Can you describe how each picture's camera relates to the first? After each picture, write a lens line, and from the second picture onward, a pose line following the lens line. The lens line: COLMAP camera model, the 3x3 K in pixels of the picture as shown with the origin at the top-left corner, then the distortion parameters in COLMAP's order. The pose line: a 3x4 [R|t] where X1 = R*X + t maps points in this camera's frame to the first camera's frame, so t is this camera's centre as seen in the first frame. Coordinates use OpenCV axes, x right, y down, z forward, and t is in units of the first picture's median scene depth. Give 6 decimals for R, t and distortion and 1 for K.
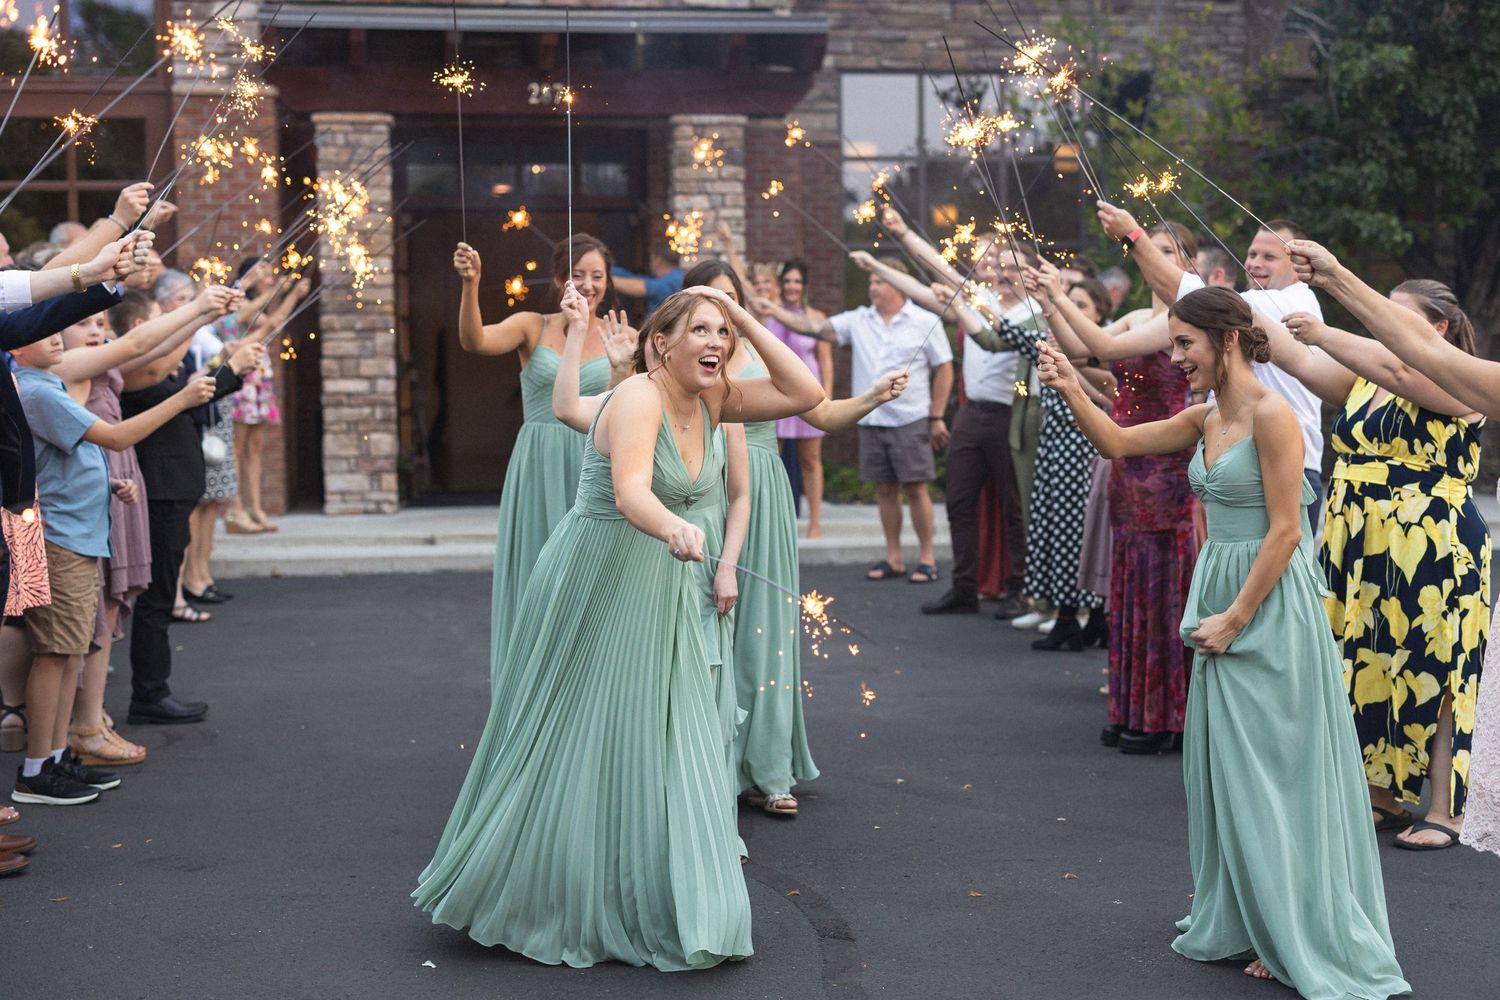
lens RADIAL K [[2087.5, 0, 750.0], [0, 2087.5, 500.0], [0, 0, 1]] dist [0.023362, 0.025708]
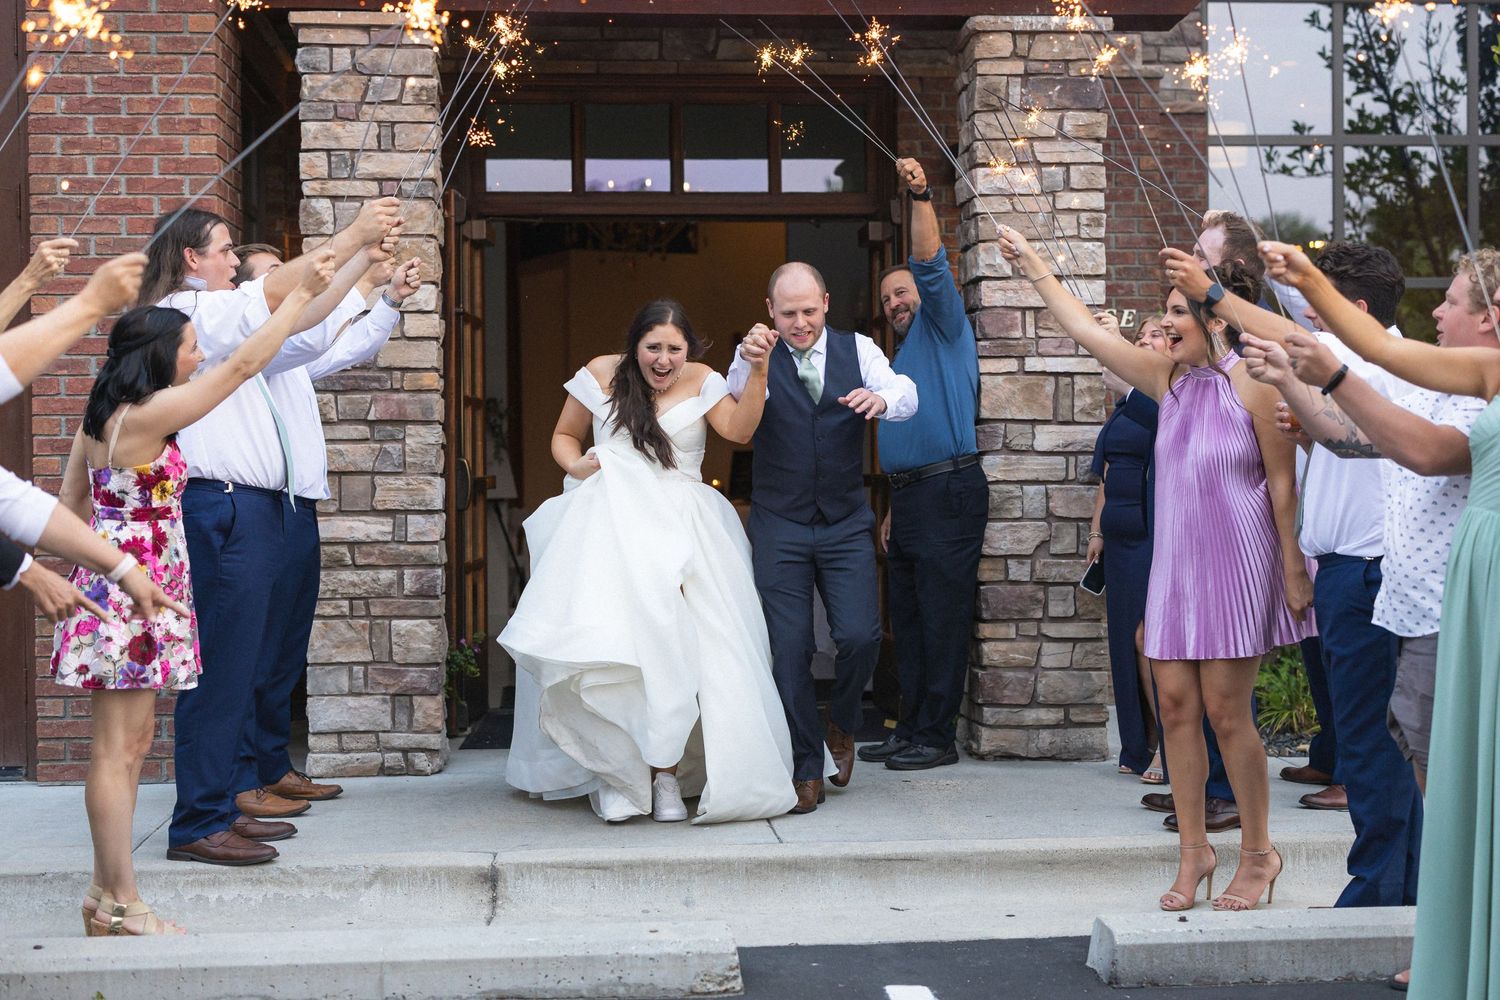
lens RADIAL K [[2108.7, 0, 750.0], [0, 2108.7, 500.0], [0, 0, 1]] dist [-0.032999, -0.050428]
pose [[0.998183, 0.003855, -0.060130, -0.062522], [-0.006410, 0.999082, -0.042359, -0.040883], [0.059911, 0.042667, 0.997291, 0.489359]]
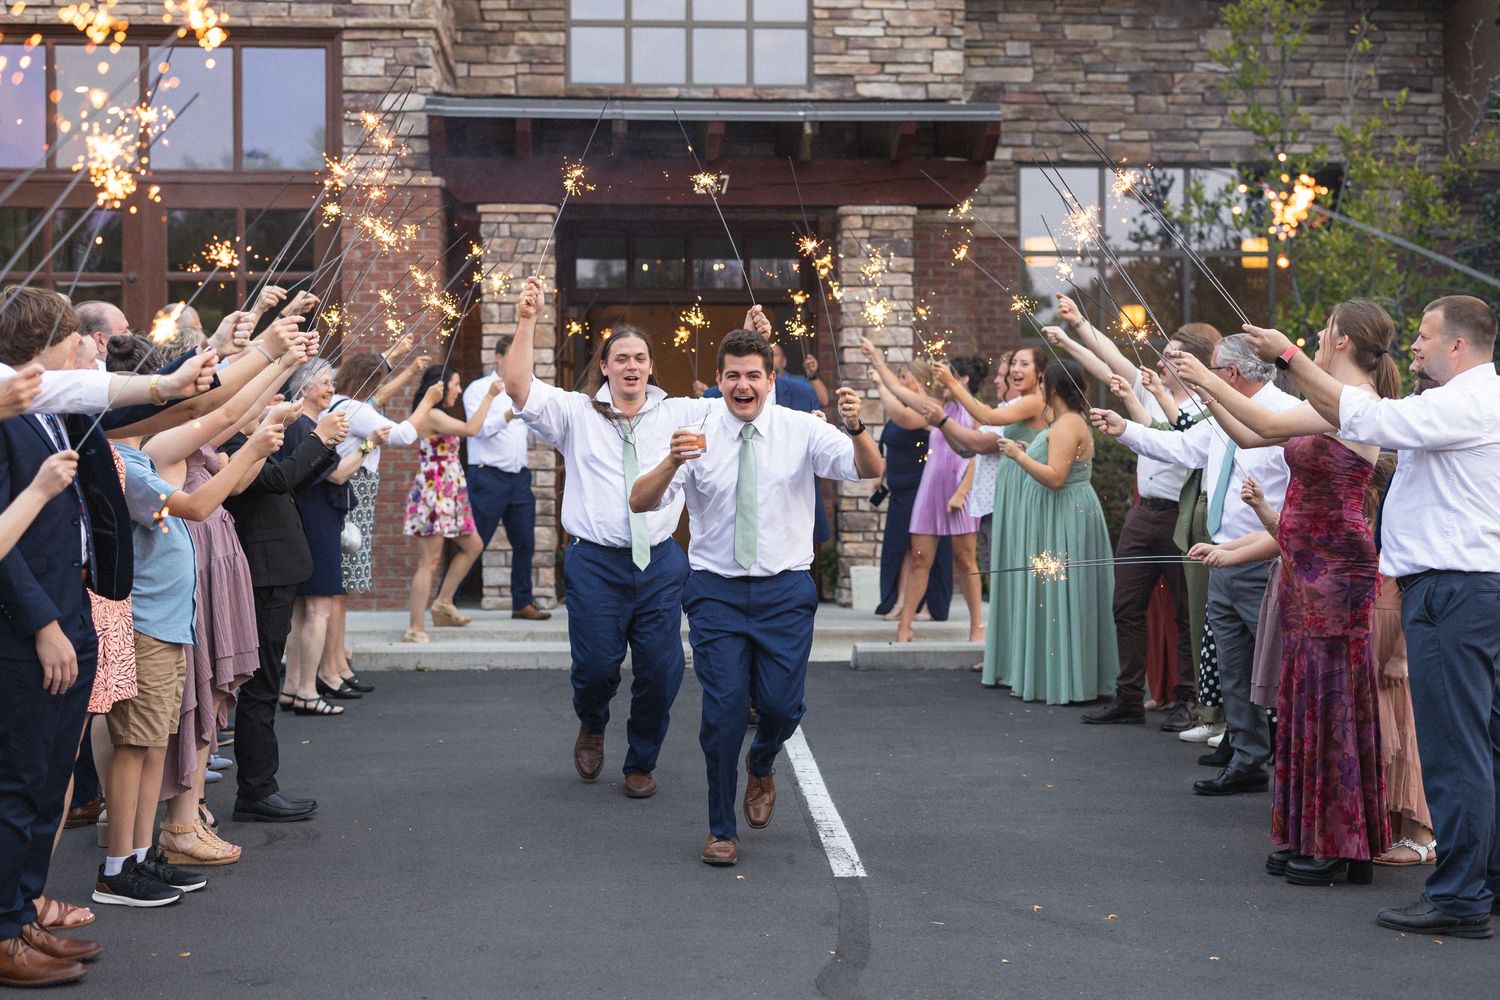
lens RADIAL K [[2087.5, 0, 750.0], [0, 2087.5, 500.0], [0, 0, 1]] dist [0.023362, 0.025708]
pose [[0.995784, 0.012135, -0.090920, 0.011570], [-0.016595, 0.998687, -0.048457, 0.001465], [0.090212, 0.049761, 0.994679, 0.031460]]
